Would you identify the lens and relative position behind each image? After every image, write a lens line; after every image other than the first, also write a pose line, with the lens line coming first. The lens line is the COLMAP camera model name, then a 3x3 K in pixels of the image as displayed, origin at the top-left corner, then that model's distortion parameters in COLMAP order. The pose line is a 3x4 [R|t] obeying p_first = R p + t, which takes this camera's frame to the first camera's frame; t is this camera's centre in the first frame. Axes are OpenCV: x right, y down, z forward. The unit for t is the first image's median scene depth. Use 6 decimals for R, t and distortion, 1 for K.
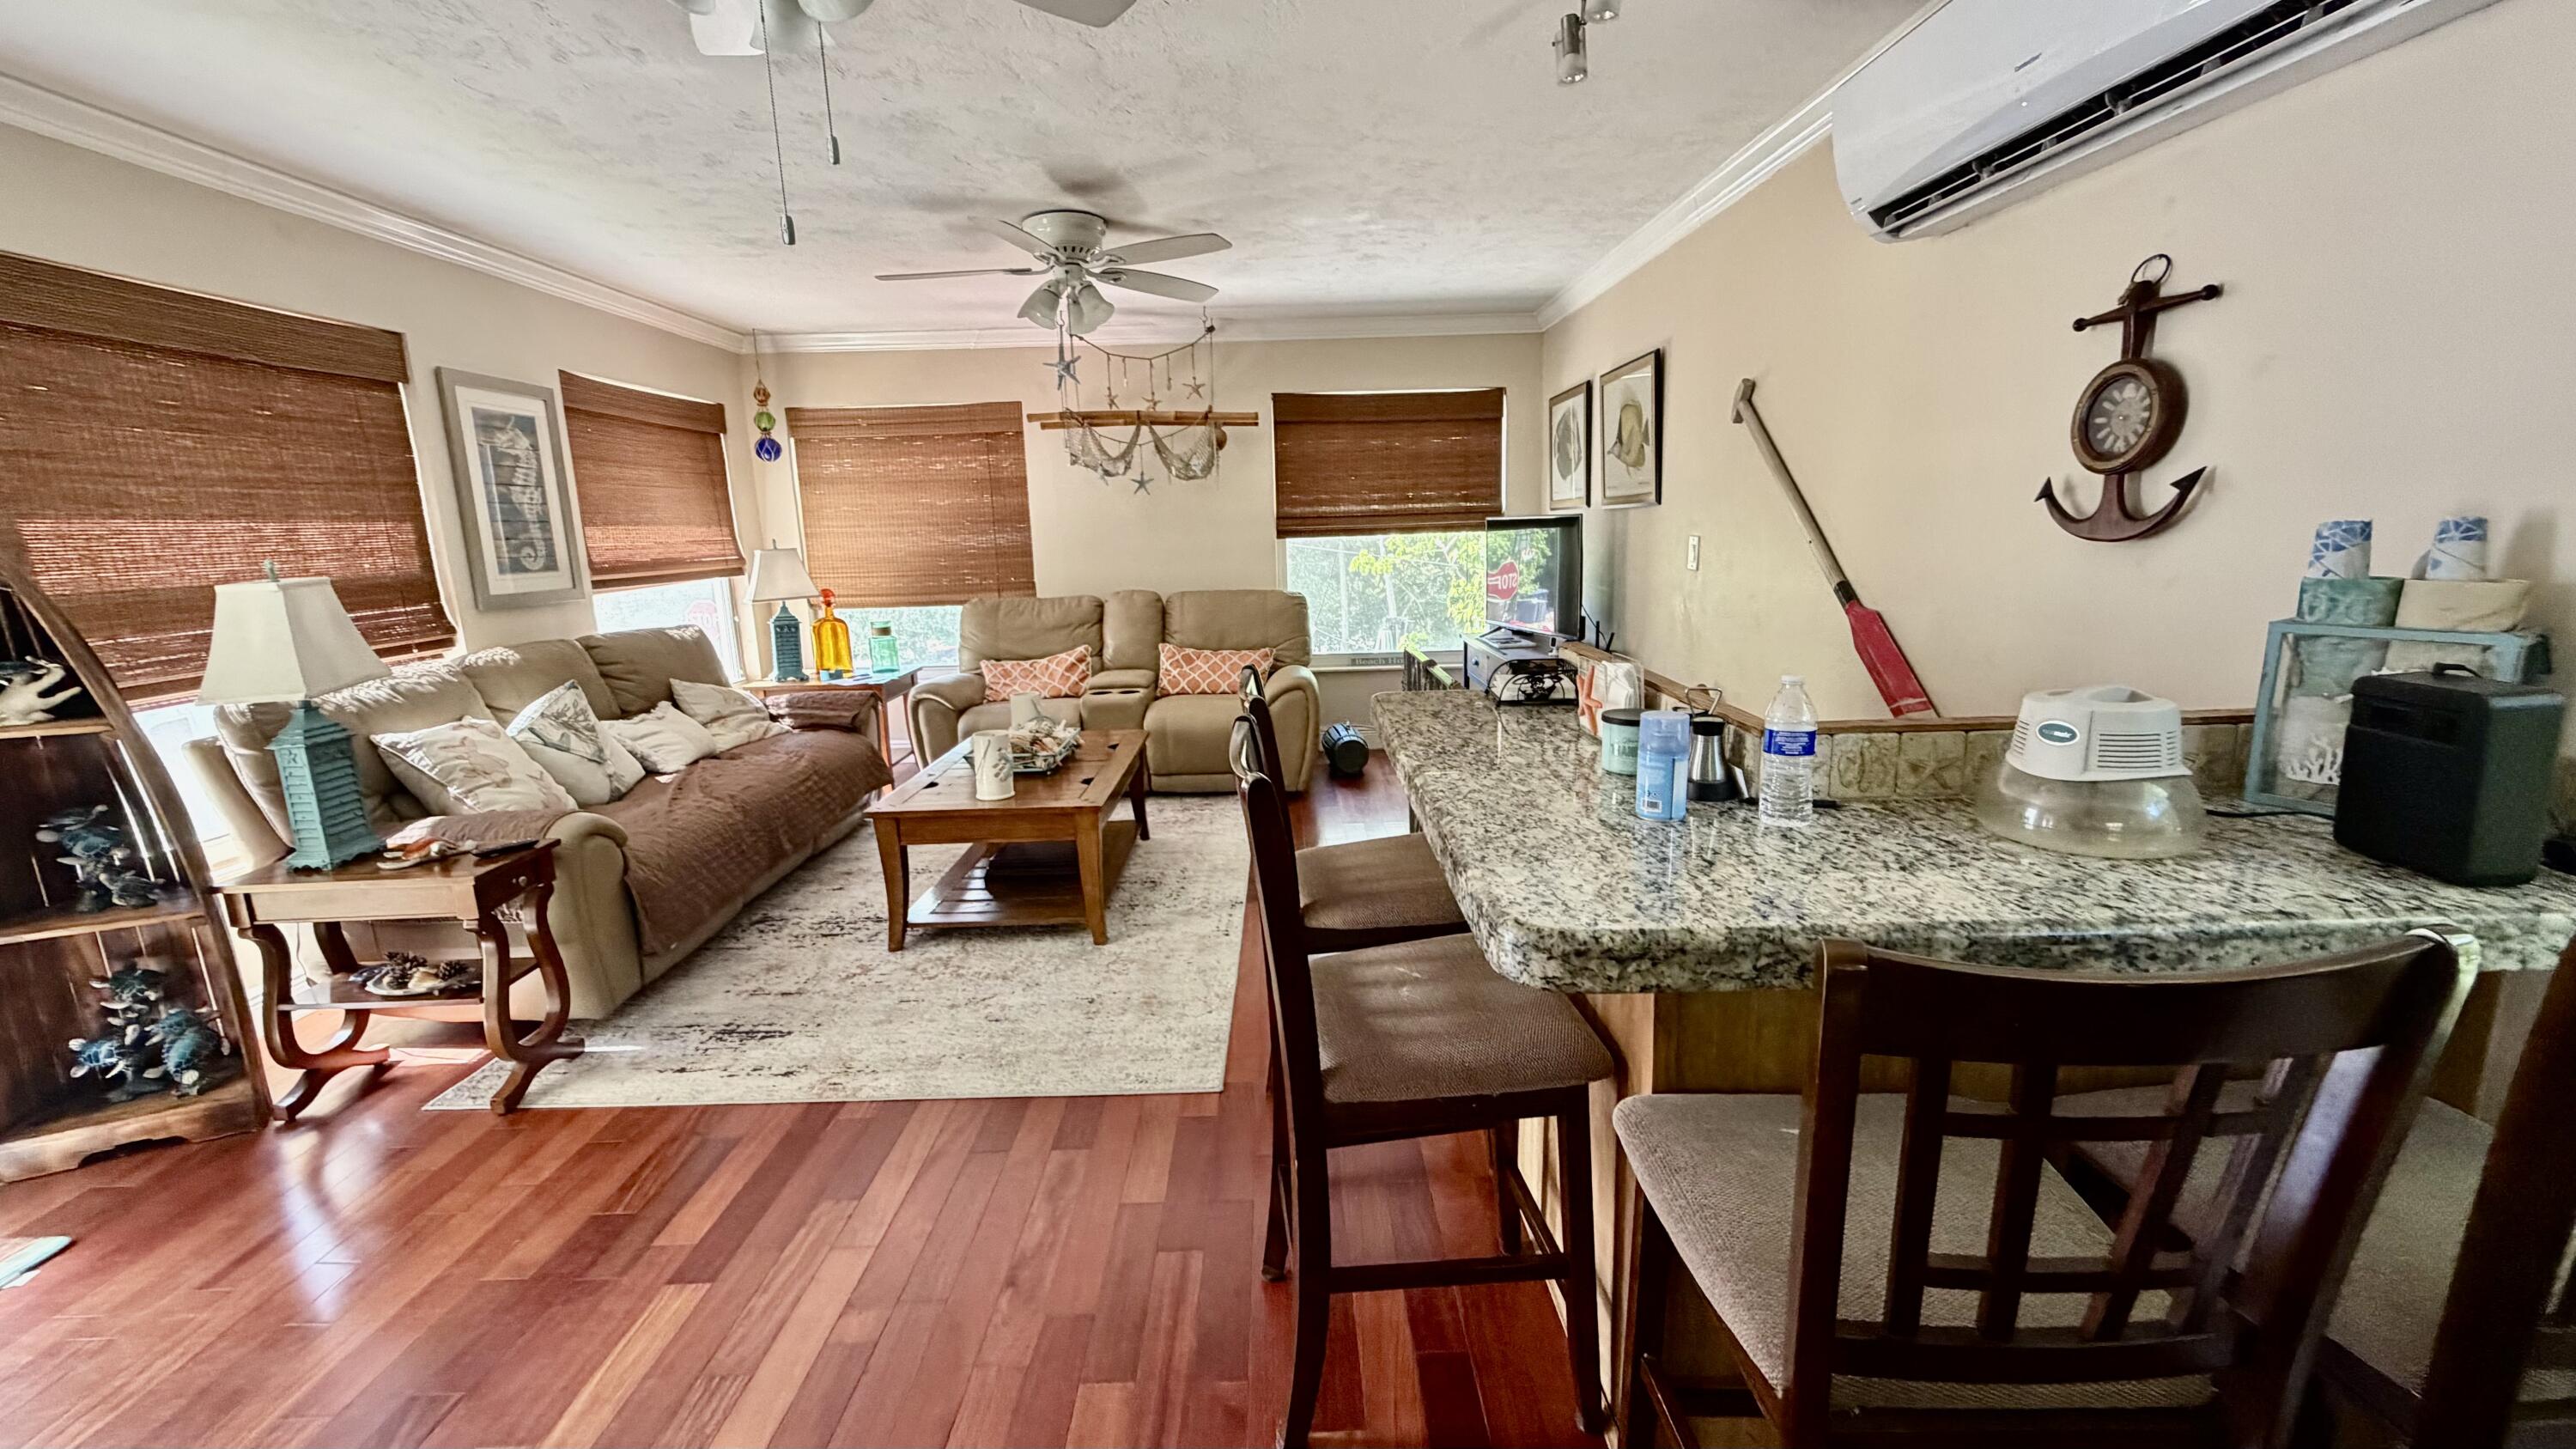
lens RADIAL K [[1023.8, 0, 1284.6], [0, 1023.8, 722.2], [0, 0, 1]] dist [0.001143, 0.000009]
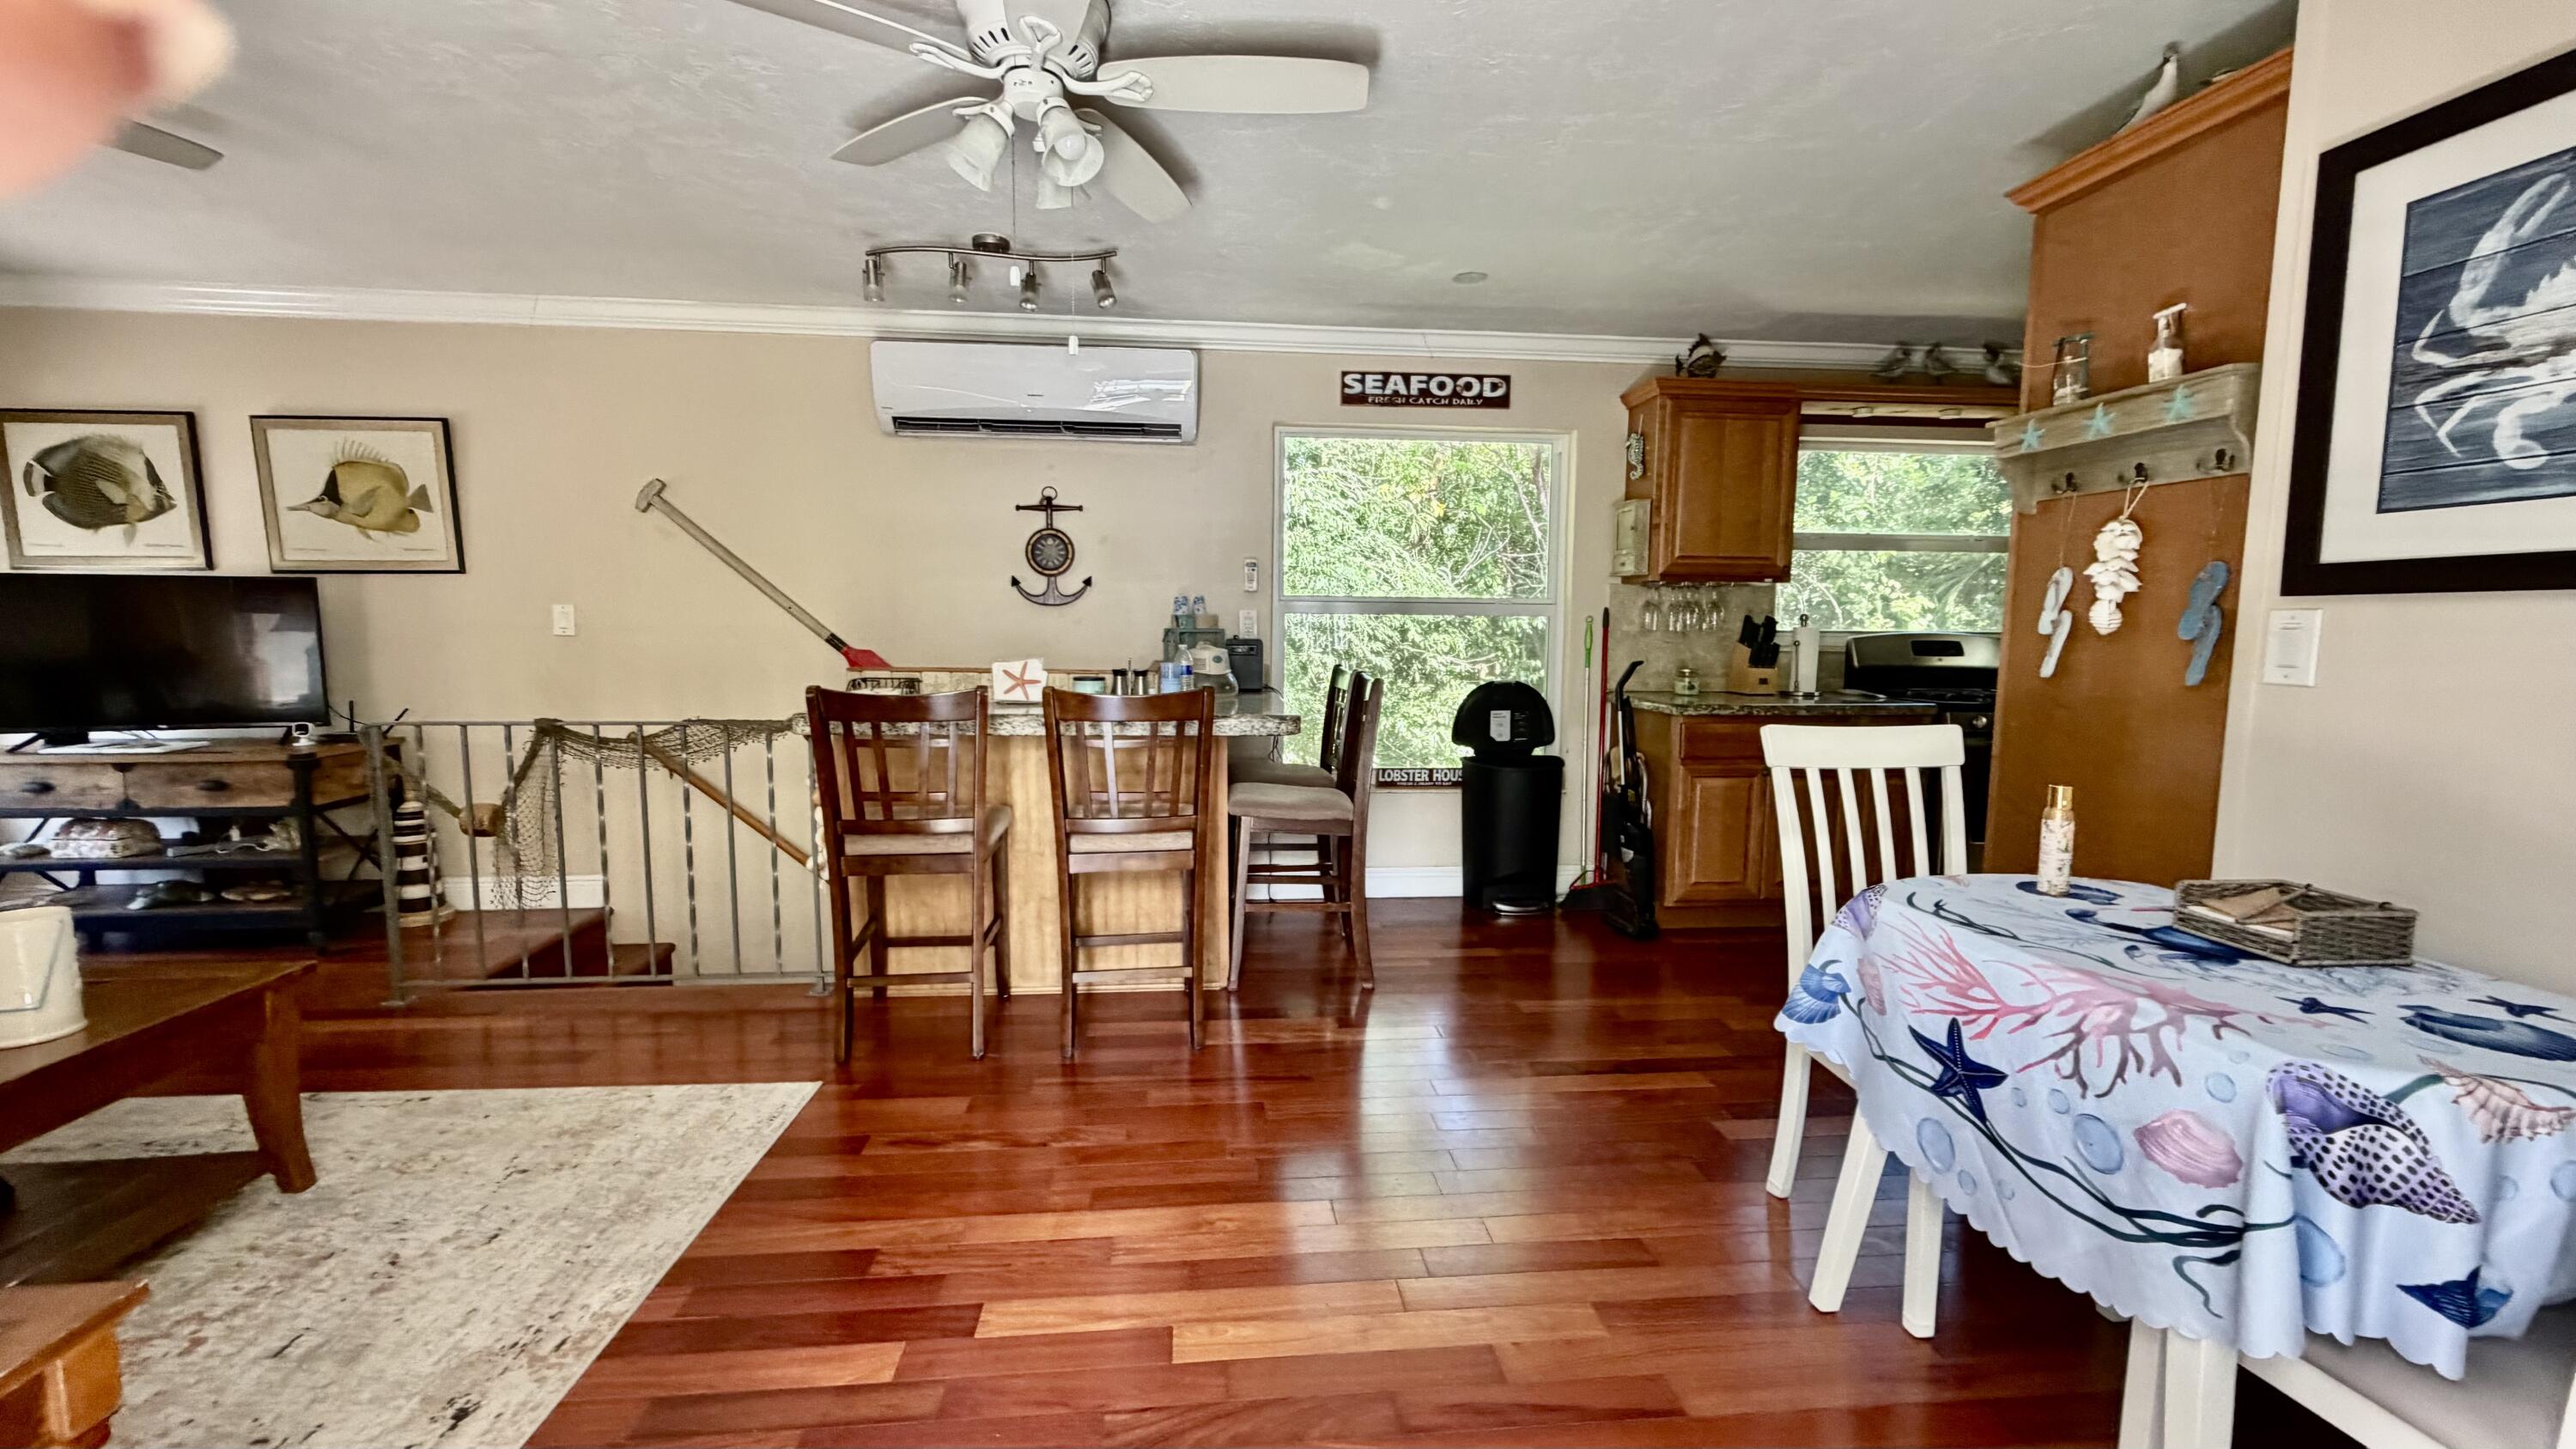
lens RADIAL K [[1023.8, 0, 1296.3], [0, 1023.8, 711.8], [0, 0, 1]] dist [0.001143, 0.000009]
pose [[-0.083105, -0.067227, 0.994271, -1.074400], [0.184286, 0.979477, 0.081630, -0.020867], [-0.979353, 0.190014, -0.069010, 0.472453]]
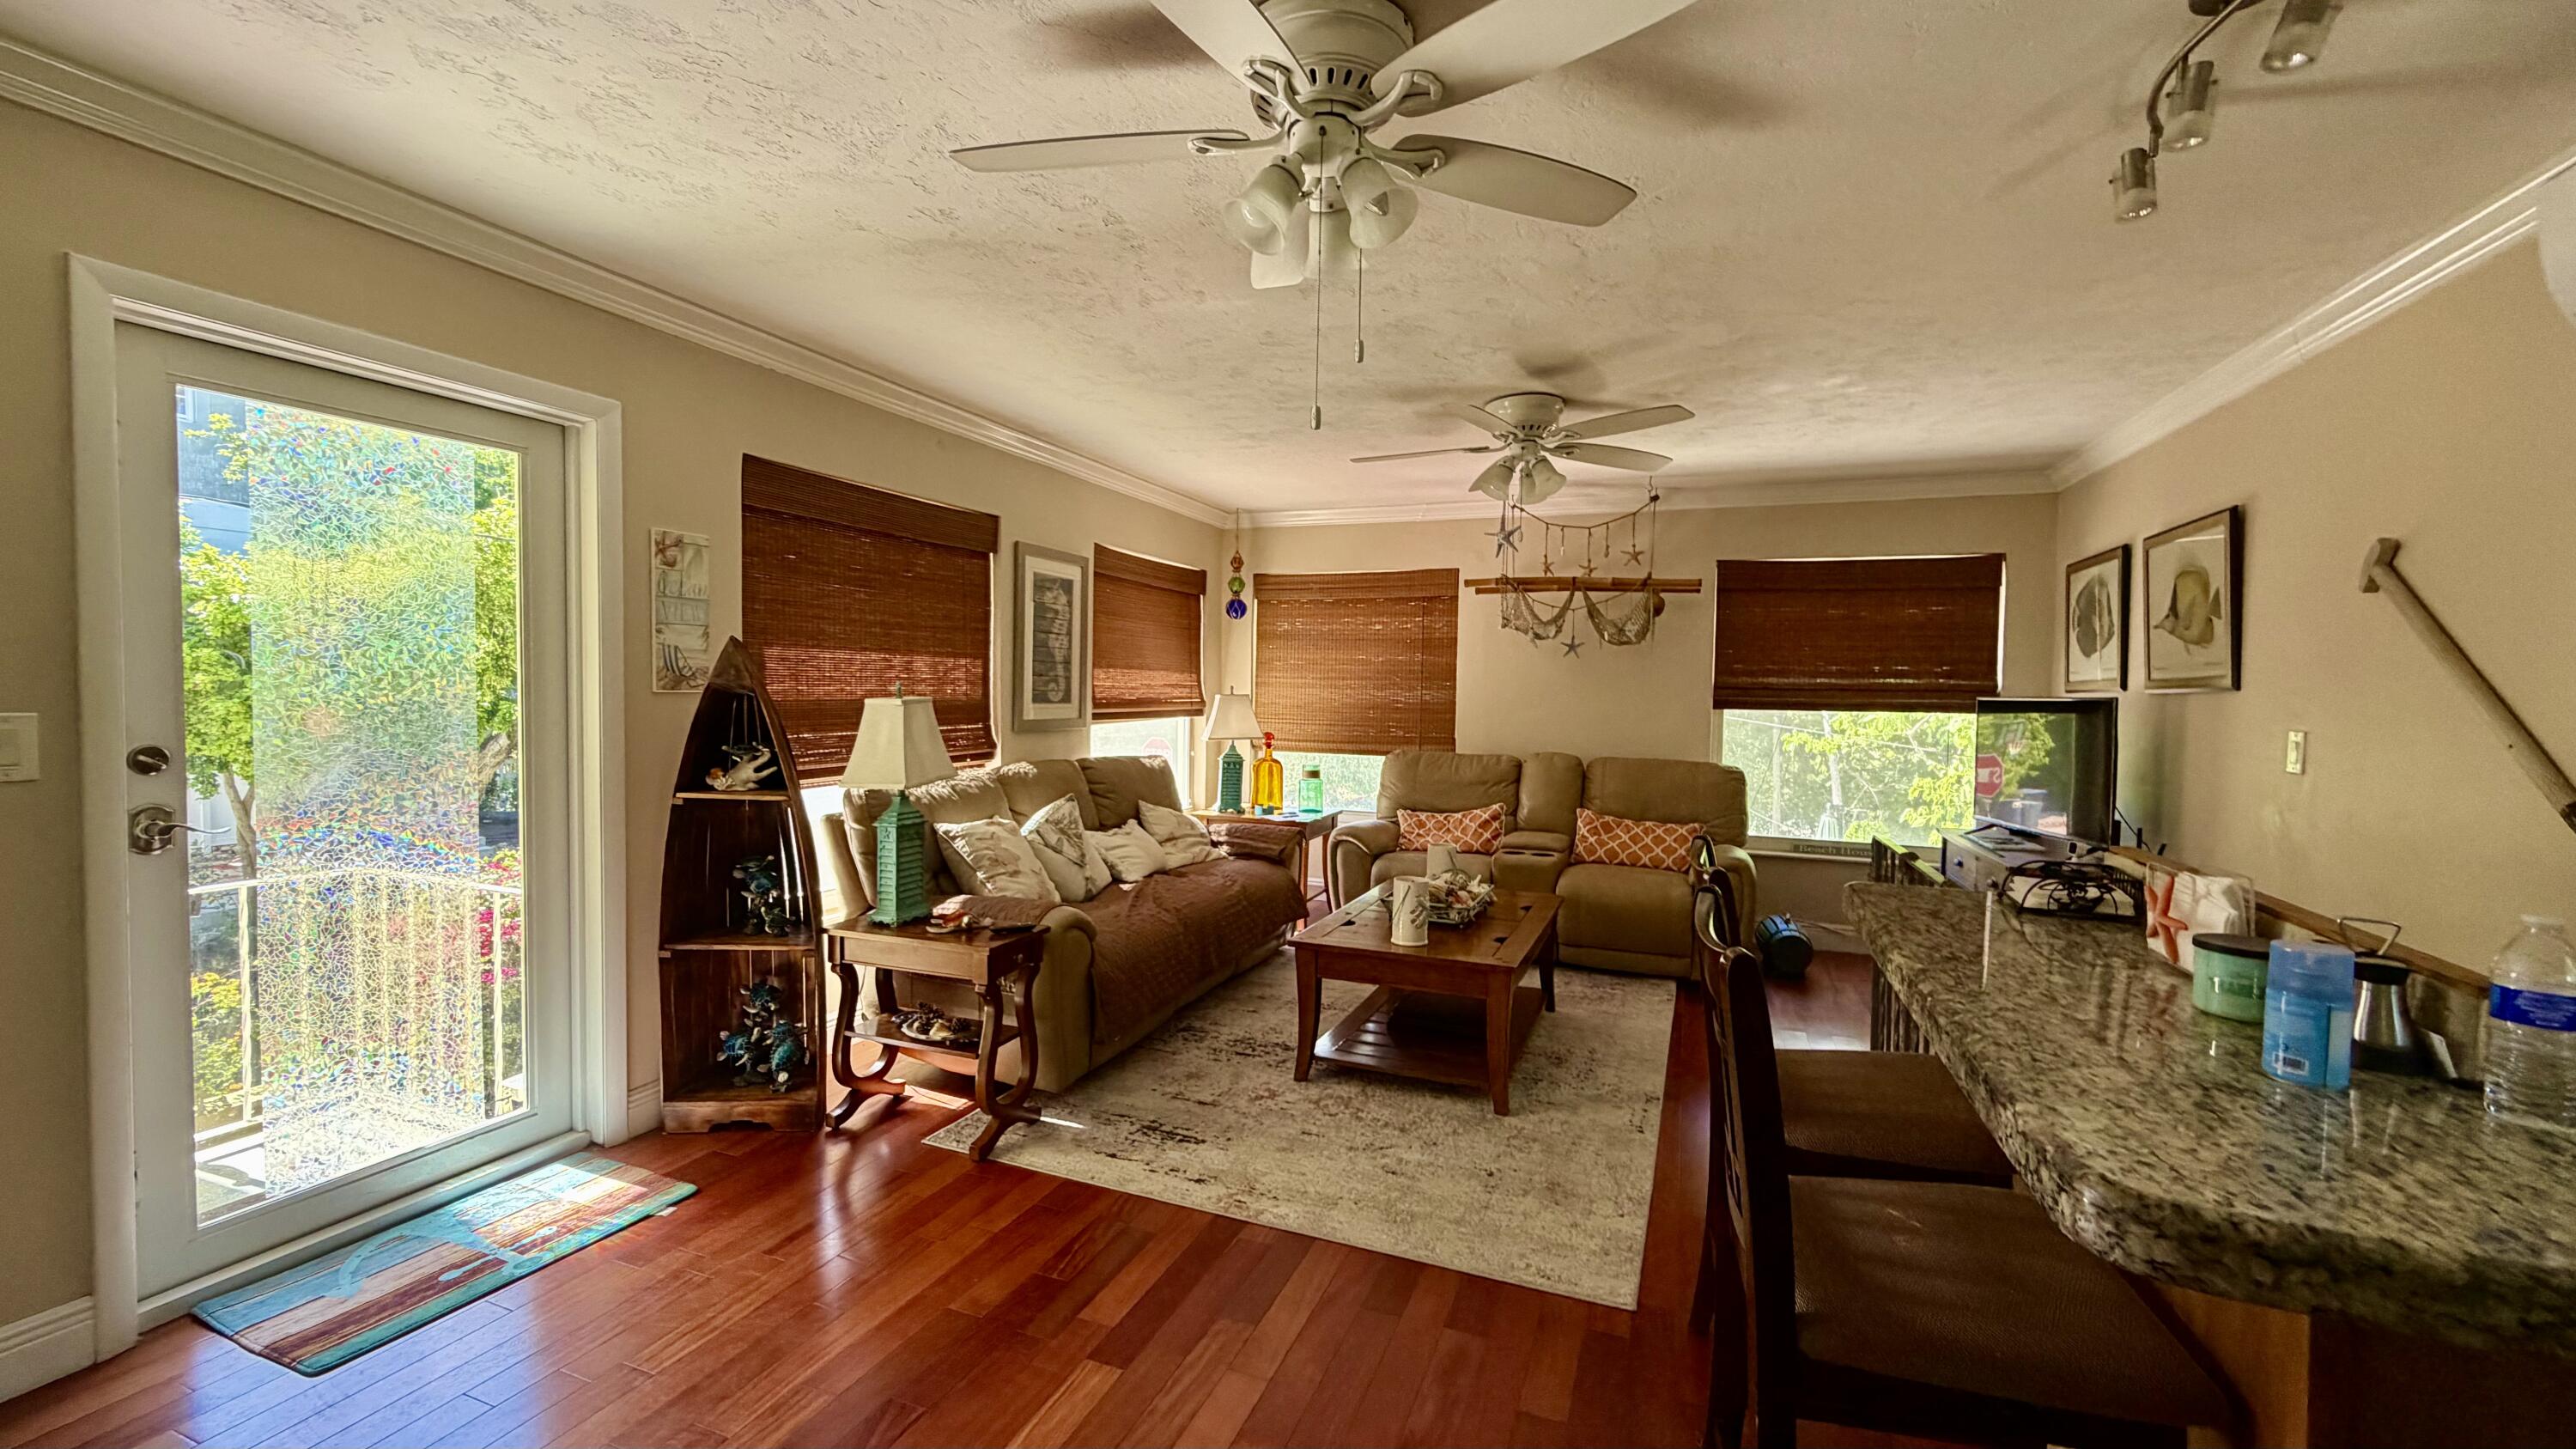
lens RADIAL K [[1023.8, 0, 1283.6], [0, 1023.8, 723.8], [0, 0, 1]] dist [0.001143, 0.000009]
pose [[0.924512, 0.057501, -0.376791, -0.035214], [-0.115299, 0.984431, -0.132672, 0.010311], [0.363296, 0.166100, 0.916748, -0.011325]]
